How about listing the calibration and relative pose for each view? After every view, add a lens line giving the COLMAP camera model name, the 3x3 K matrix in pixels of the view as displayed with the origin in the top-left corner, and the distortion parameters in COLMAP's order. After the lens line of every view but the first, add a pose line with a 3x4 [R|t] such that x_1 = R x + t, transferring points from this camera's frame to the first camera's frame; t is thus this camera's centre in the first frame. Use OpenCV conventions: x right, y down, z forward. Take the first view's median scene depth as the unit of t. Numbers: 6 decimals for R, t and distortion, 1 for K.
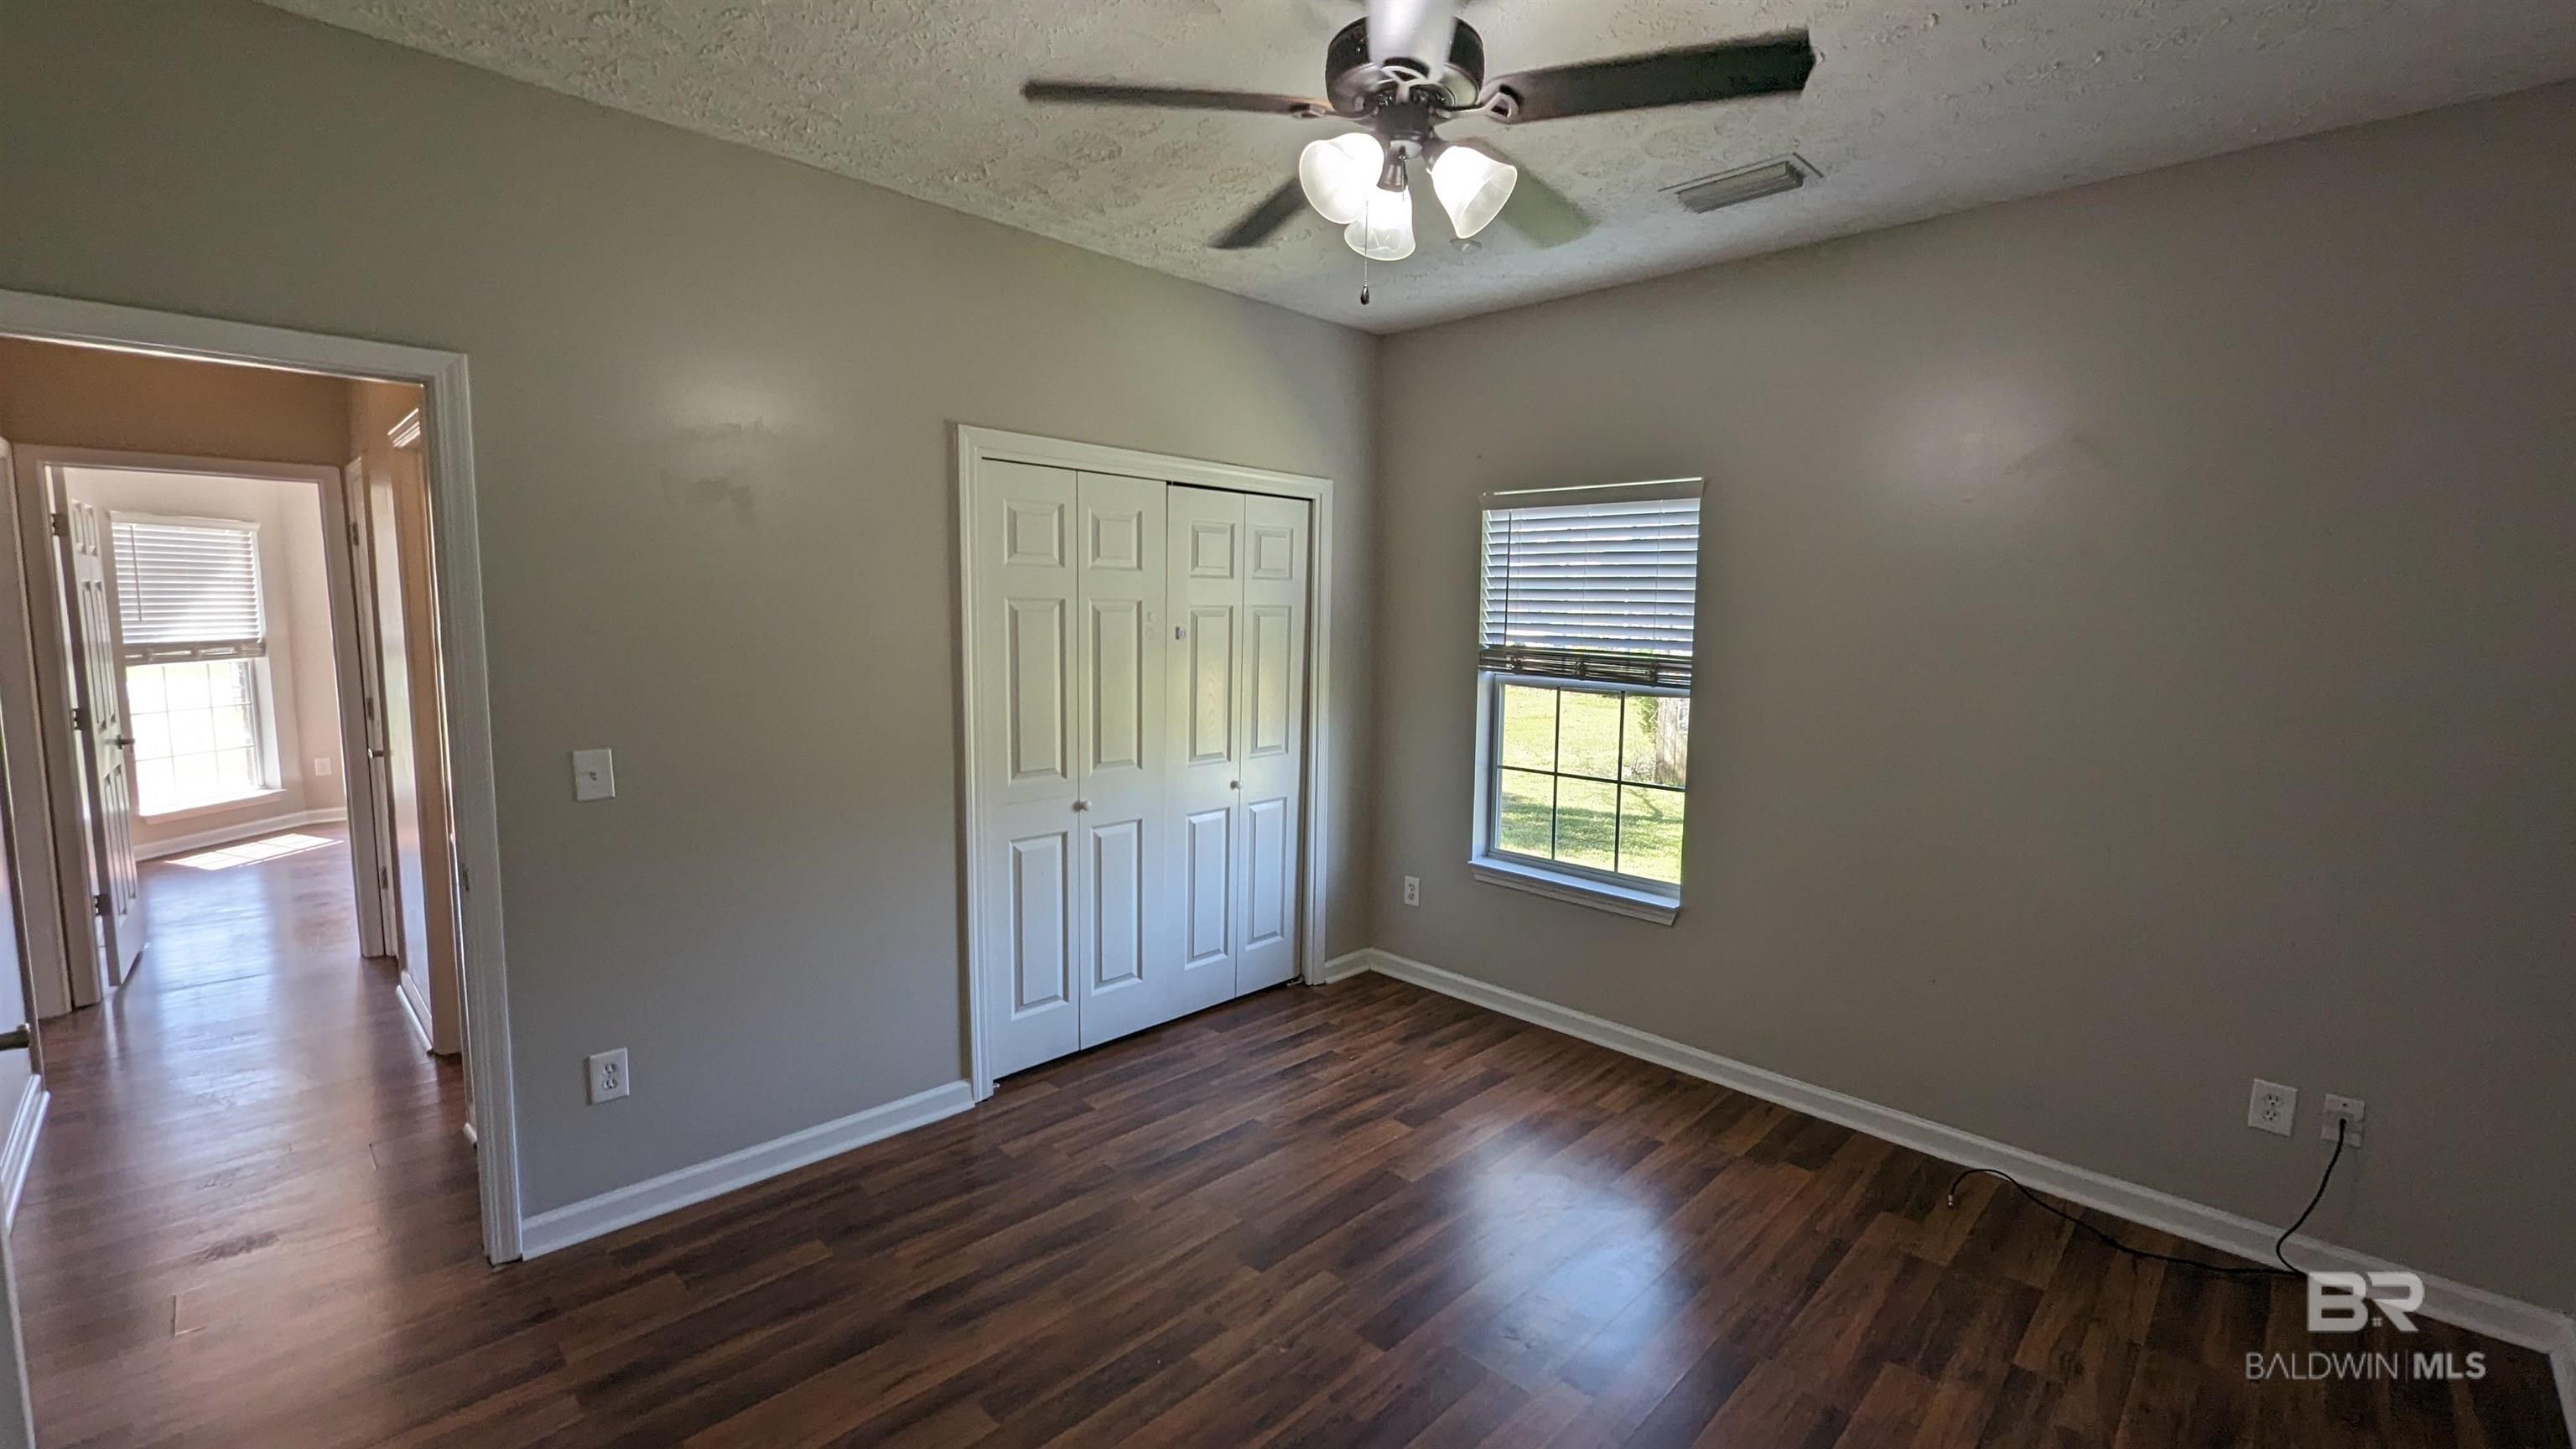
lens RADIAL K [[1061.3, 0, 1300.4], [0, 1061.3, 721.7], [0, 0, 1]] dist [-0.000862, -0.000383]
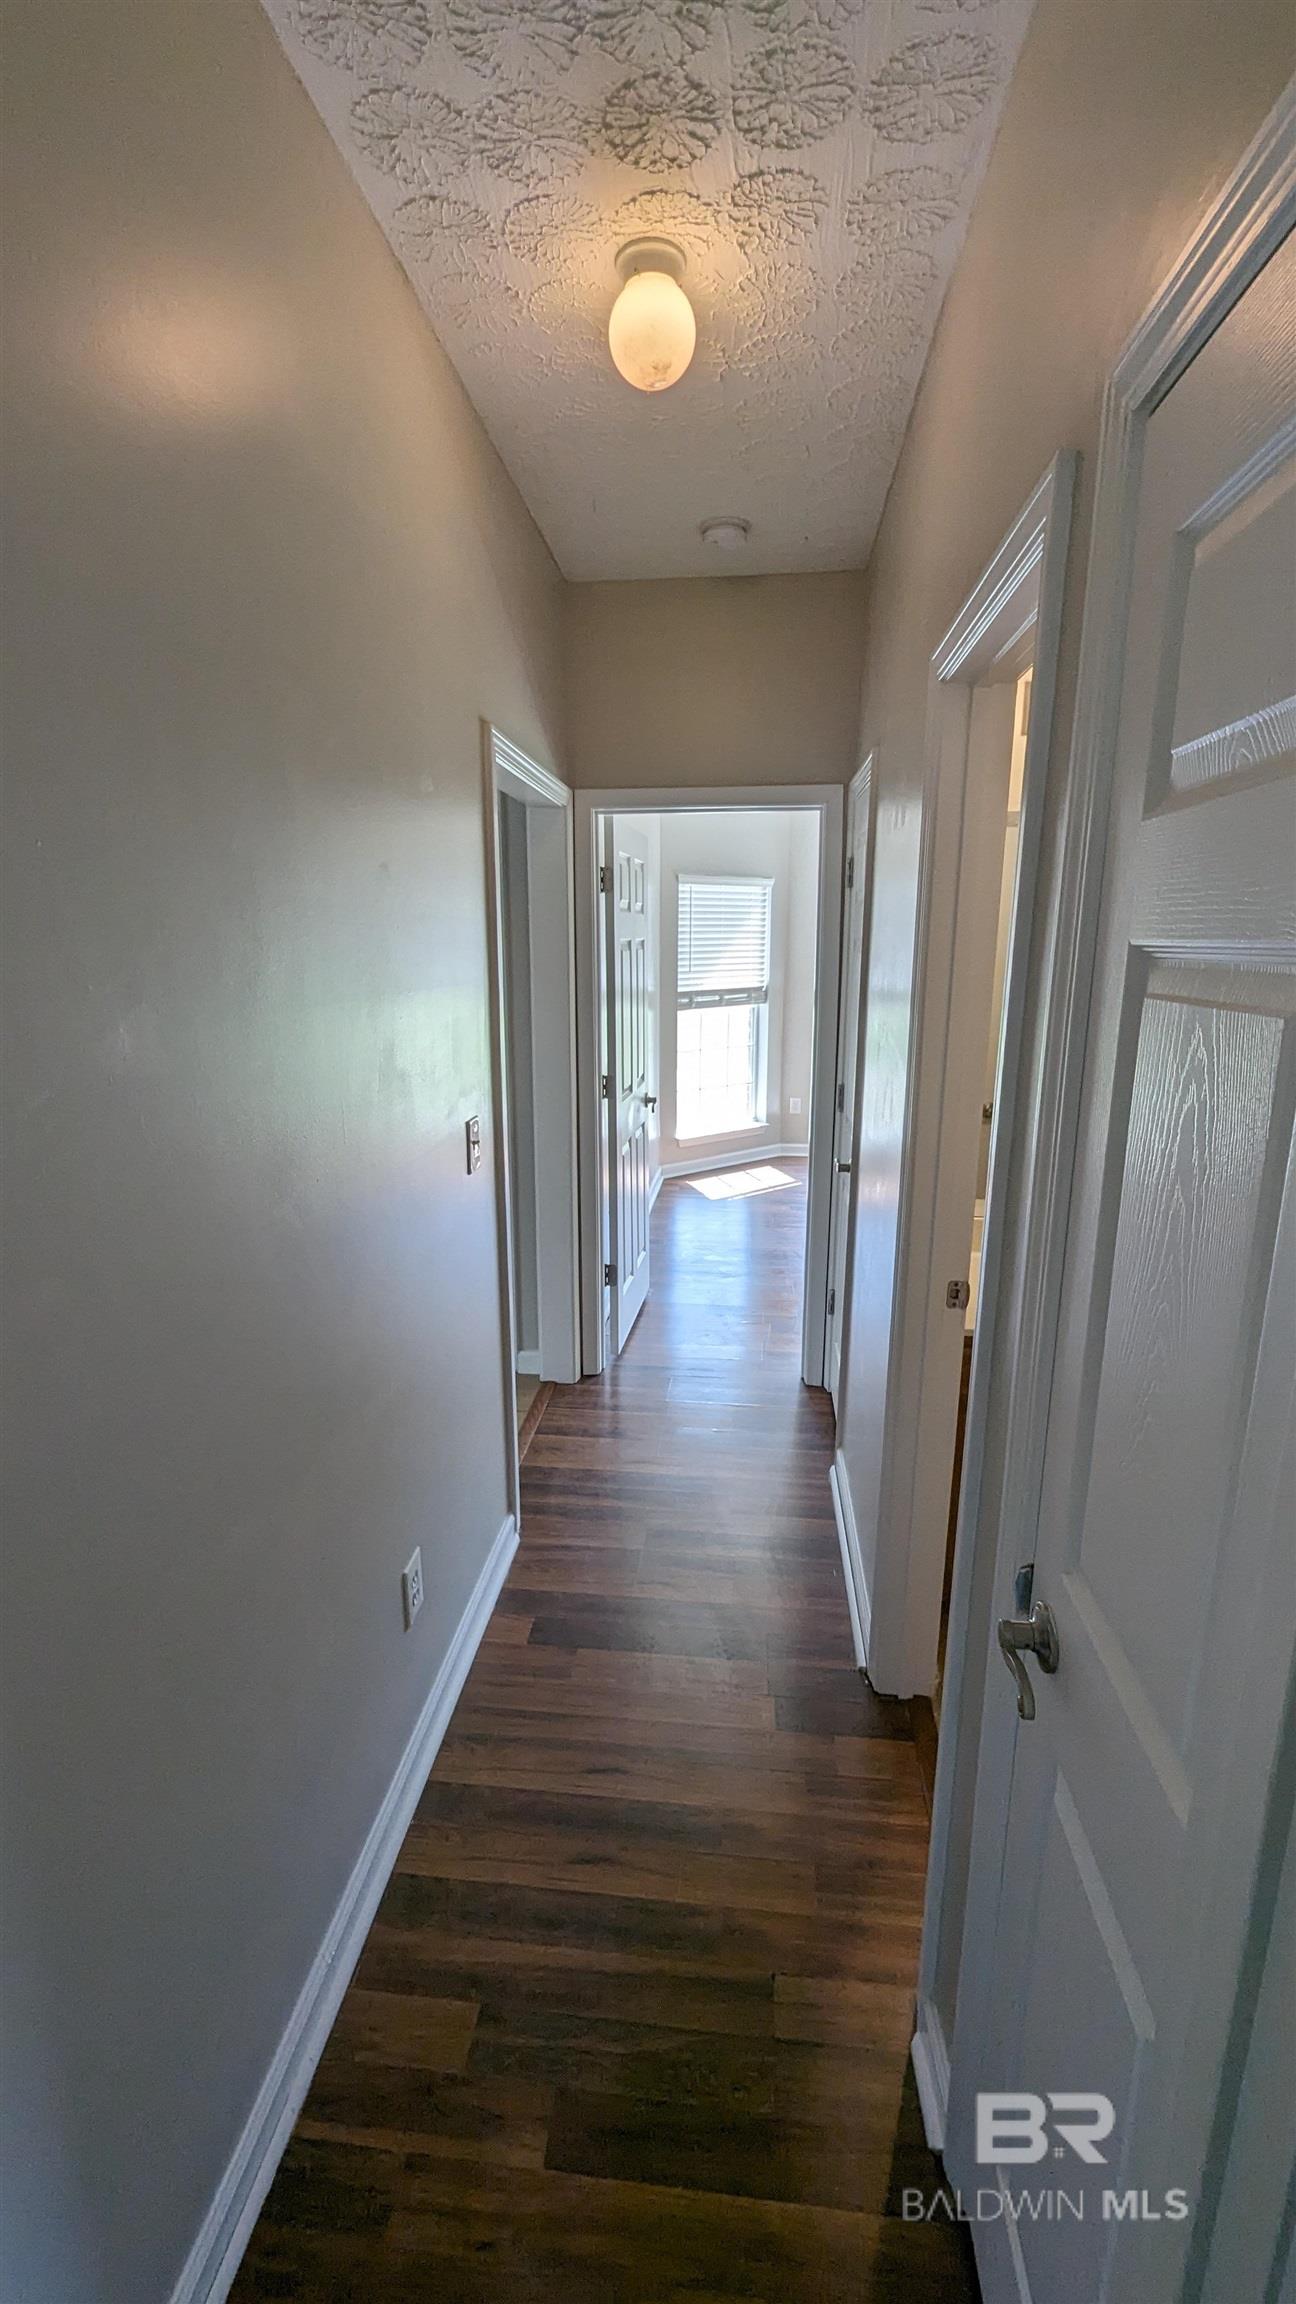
lens RADIAL K [[949.3, 0, 648.0], [0, 949.3, 1152.0], [0, 0, 1]] dist [-0.000862, -0.000383]
pose [[0.614855, 0.159874, -0.772266, -0.267121], [-0.075309, 0.986664, 0.144300, -0.042024], [0.785037, -0.030565, 0.618695, 0.289783]]
